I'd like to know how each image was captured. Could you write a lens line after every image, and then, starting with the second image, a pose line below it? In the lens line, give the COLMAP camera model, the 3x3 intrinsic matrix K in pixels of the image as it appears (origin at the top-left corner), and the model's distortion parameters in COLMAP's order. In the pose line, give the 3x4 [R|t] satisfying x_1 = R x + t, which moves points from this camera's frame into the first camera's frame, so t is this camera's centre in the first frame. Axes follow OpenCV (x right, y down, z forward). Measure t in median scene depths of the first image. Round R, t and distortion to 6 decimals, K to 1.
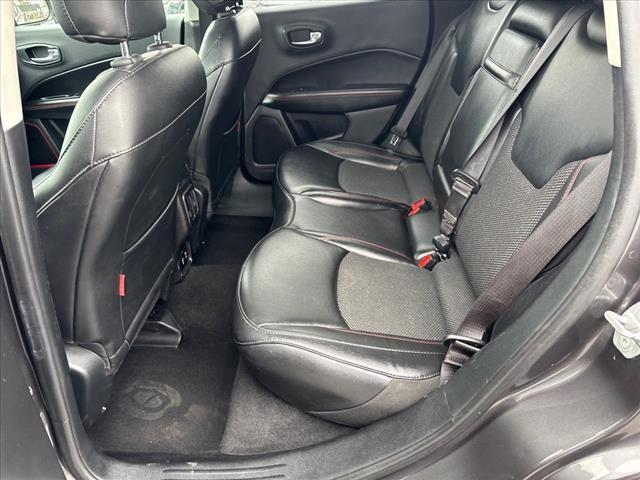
lens RADIAL K [[478.1, 0, 320.0], [0, 478.1, 240.0], [0, 0, 1]] dist [0.042211, -0.049227]
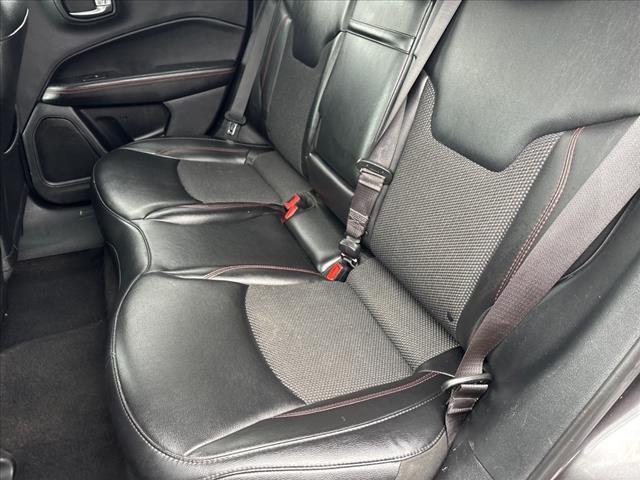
lens RADIAL K [[478.1, 0, 320.0], [0, 478.1, 240.0], [0, 0, 1]] dist [0.042211, -0.049227]
pose [[0.895139, -0.218789, 0.388405, -0.080890], [0.201580, 0.975770, 0.085080, -0.061690], [-0.397608, 0.002136, 0.917553, 0.179946]]
